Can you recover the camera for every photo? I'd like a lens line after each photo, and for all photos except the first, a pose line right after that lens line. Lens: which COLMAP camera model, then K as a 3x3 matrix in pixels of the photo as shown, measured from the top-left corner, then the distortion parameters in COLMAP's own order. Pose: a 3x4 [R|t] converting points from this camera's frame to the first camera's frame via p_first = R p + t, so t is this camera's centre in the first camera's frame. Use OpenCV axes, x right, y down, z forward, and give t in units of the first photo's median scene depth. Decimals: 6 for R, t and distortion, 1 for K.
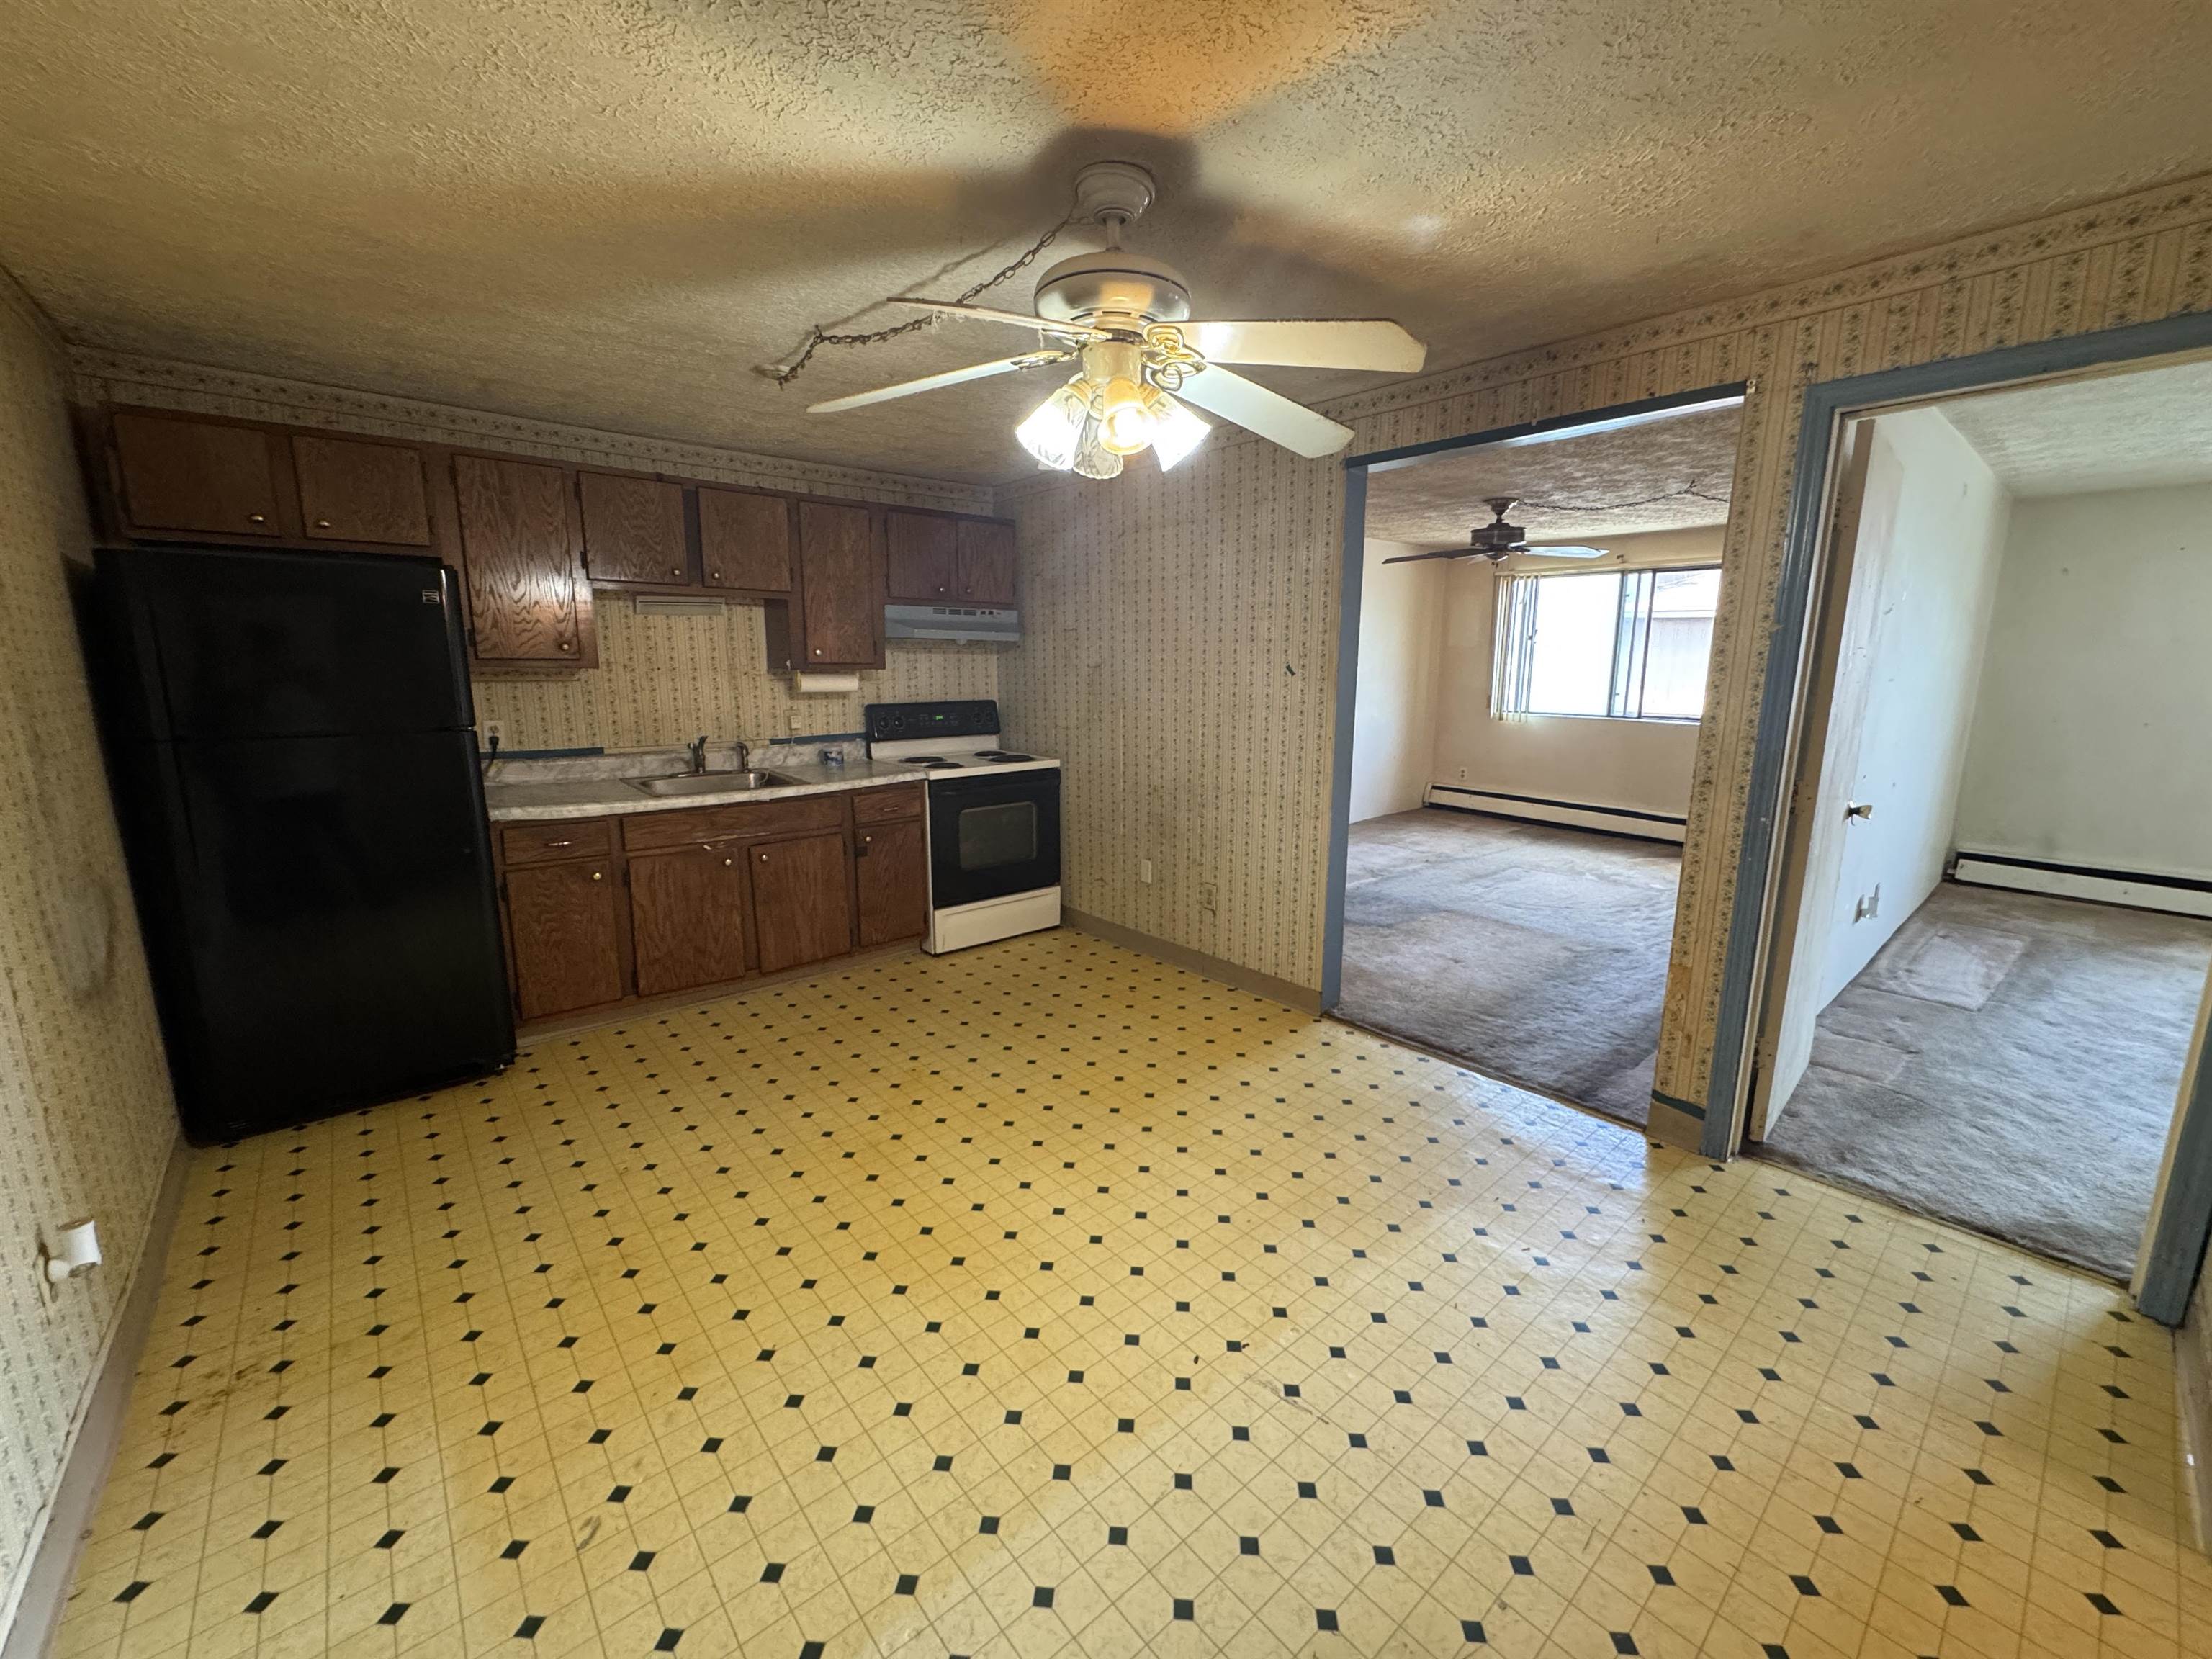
lens RADIAL K [[886.6, 0, 1107.5], [0, 886.6, 823.6], [0, 0, 1]] dist [-0.000016, -0.000023]
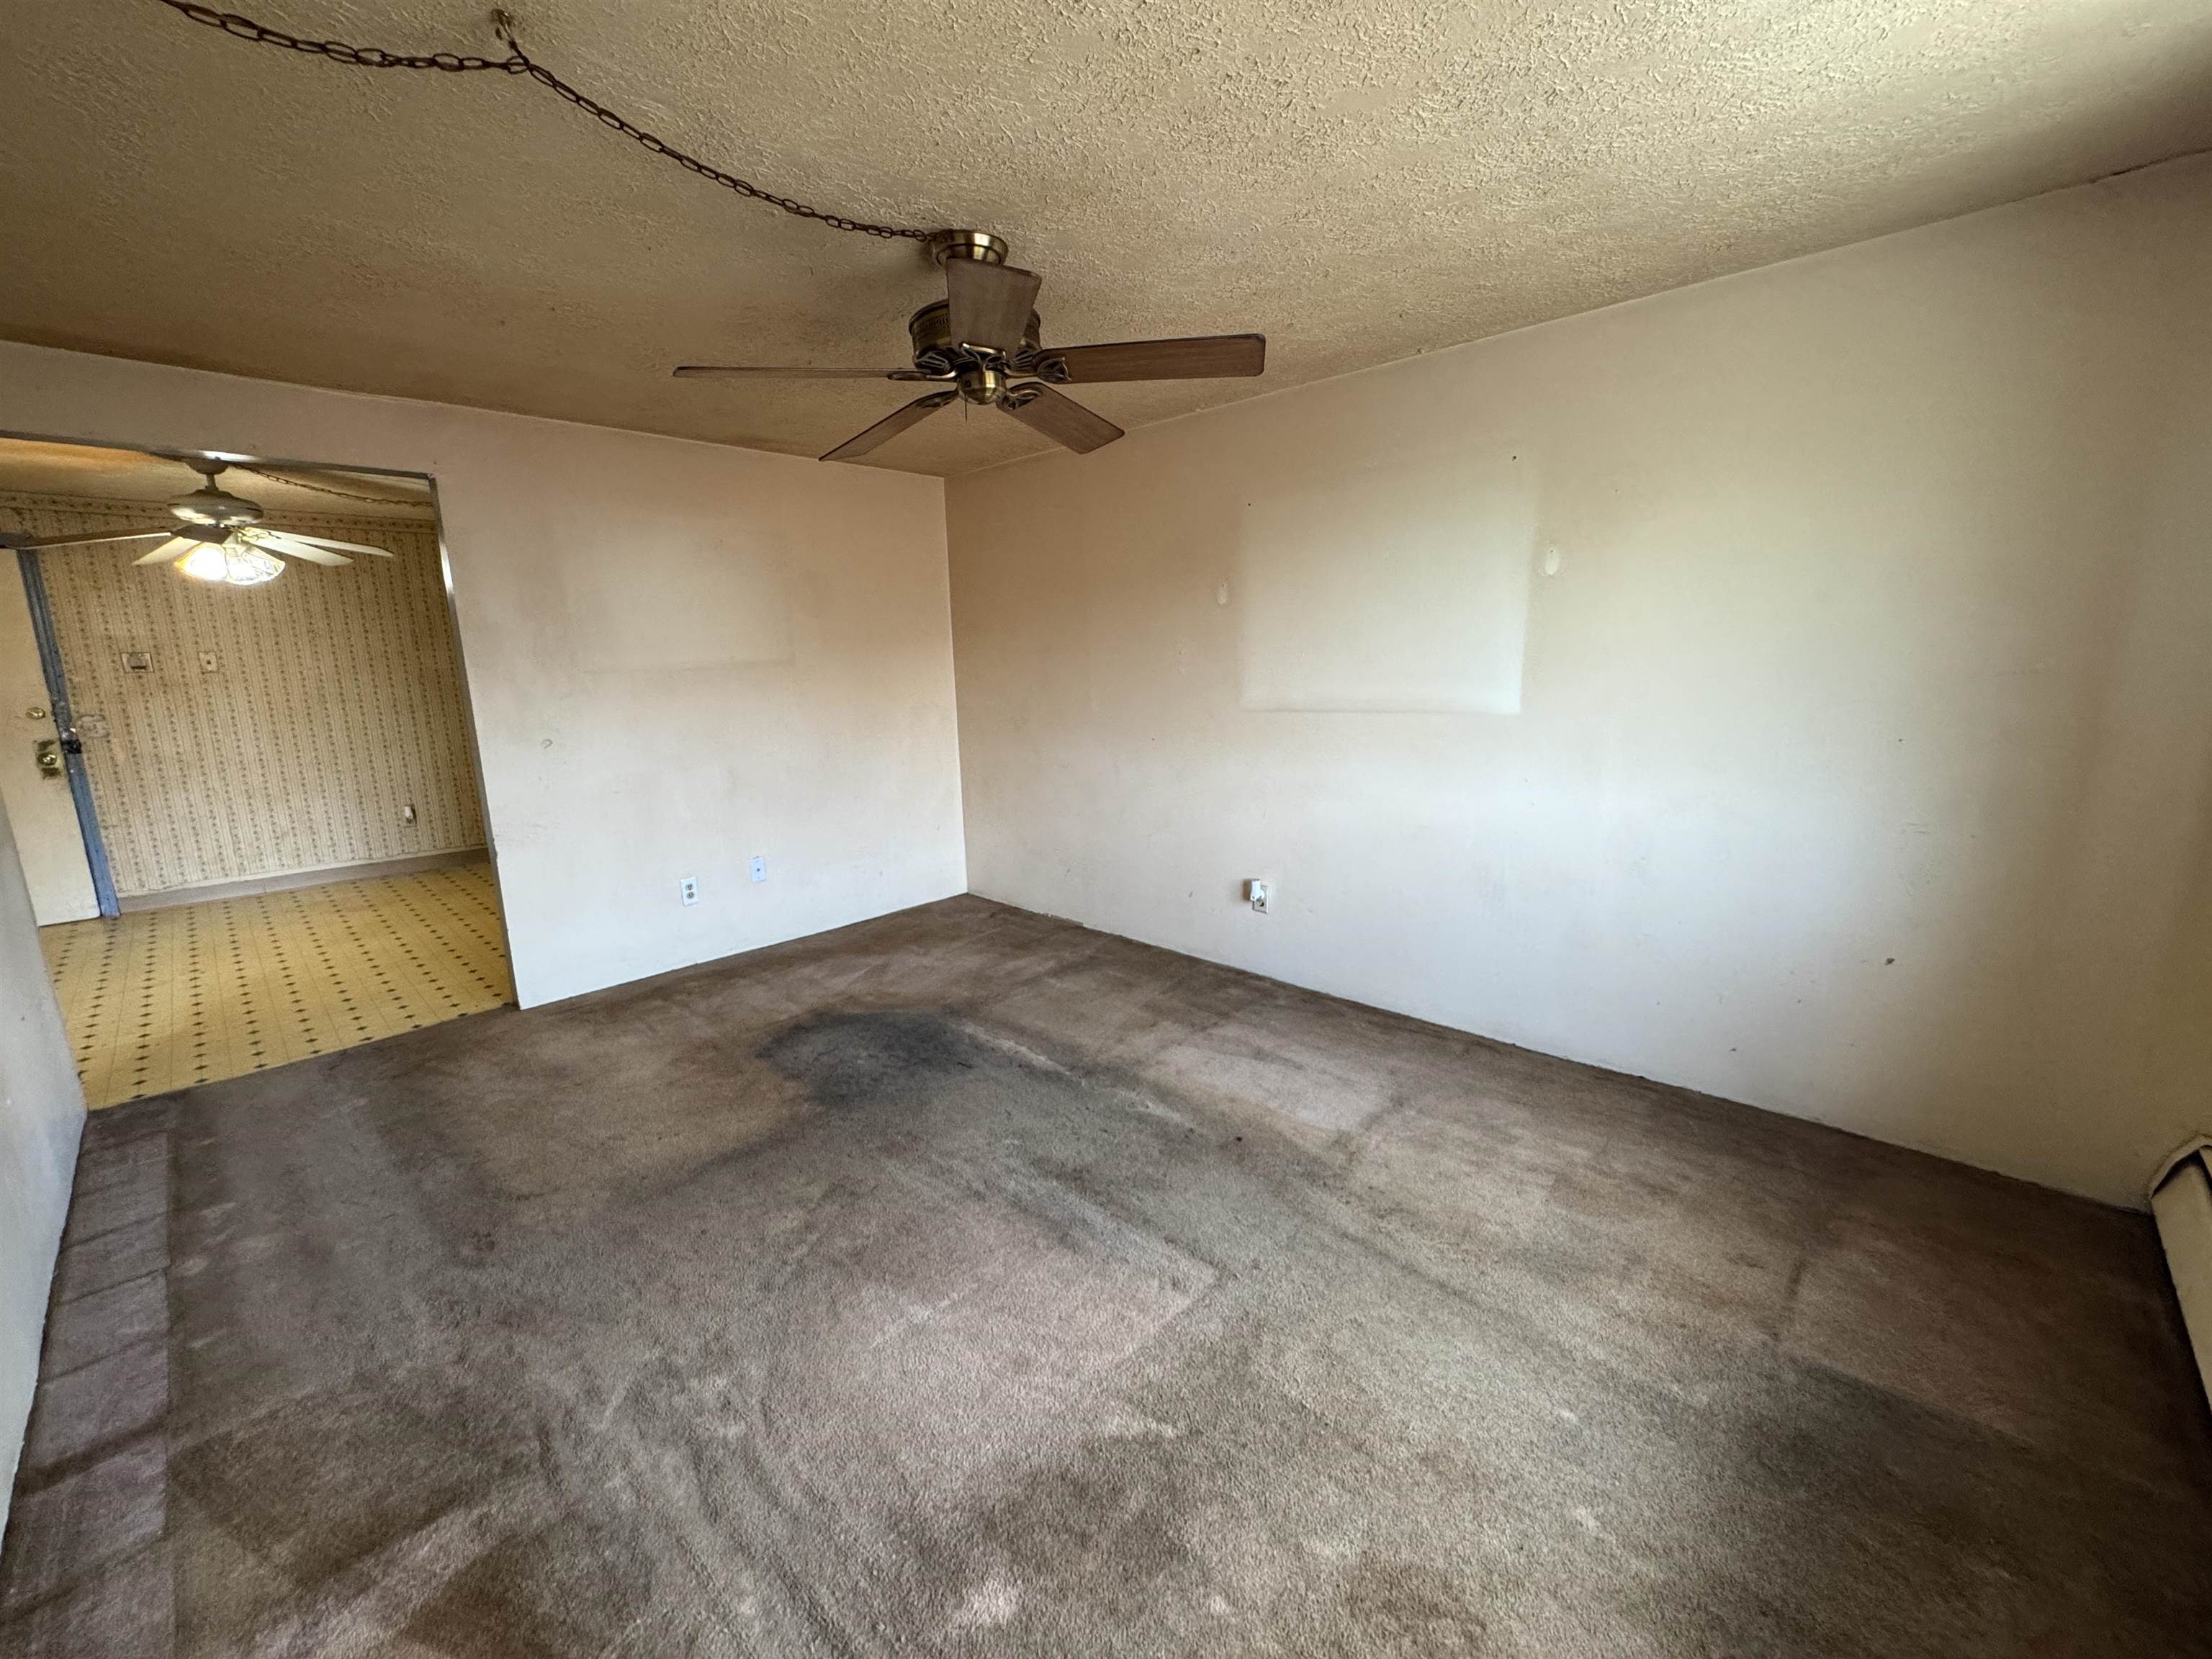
lens RADIAL K [[886.6, 0, 1107.5], [0, 886.6, 823.6], [0, 0, 1]] dist [-0.000016, -0.000023]
pose [[0.092697, 0.188736, -0.977643, 1.210484], [-0.163747, 0.971392, 0.172003, -0.266624], [0.982138, 0.144142, 0.120950, 1.444184]]
